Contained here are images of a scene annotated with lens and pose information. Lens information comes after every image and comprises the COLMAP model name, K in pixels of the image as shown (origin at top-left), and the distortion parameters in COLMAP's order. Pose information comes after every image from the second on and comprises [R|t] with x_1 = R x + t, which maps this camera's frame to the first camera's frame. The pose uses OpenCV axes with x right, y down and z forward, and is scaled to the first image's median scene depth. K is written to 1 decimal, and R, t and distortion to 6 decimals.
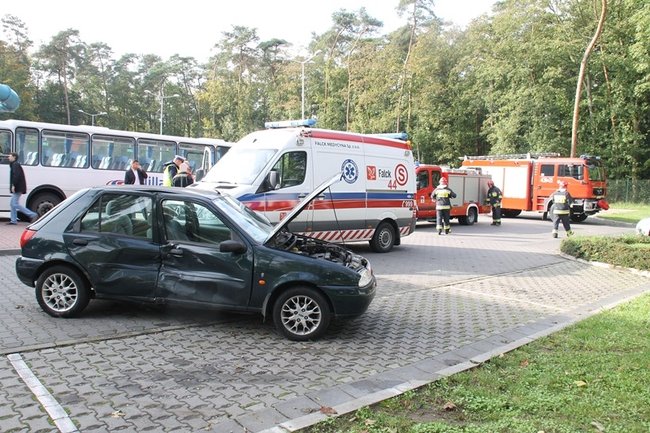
lens RADIAL K [[551.3, 0, 325.0], [0, 551.3, 216.5], [0, 0, 1]] dist [-0.184931, 0.142934]
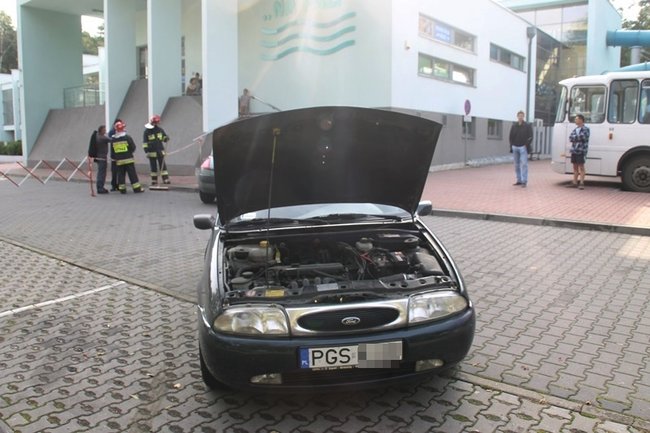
lens RADIAL K [[543.1, 0, 325.0], [0, 543.1, 216.5], [0, 0, 1]] dist [-0.188517, 0.129233]
pose [[0.144078, 0.106572, -0.983811, 0.652829], [-0.038933, 0.994025, 0.101977, -0.037536], [0.988800, 0.023610, 0.147367, 1.190194]]
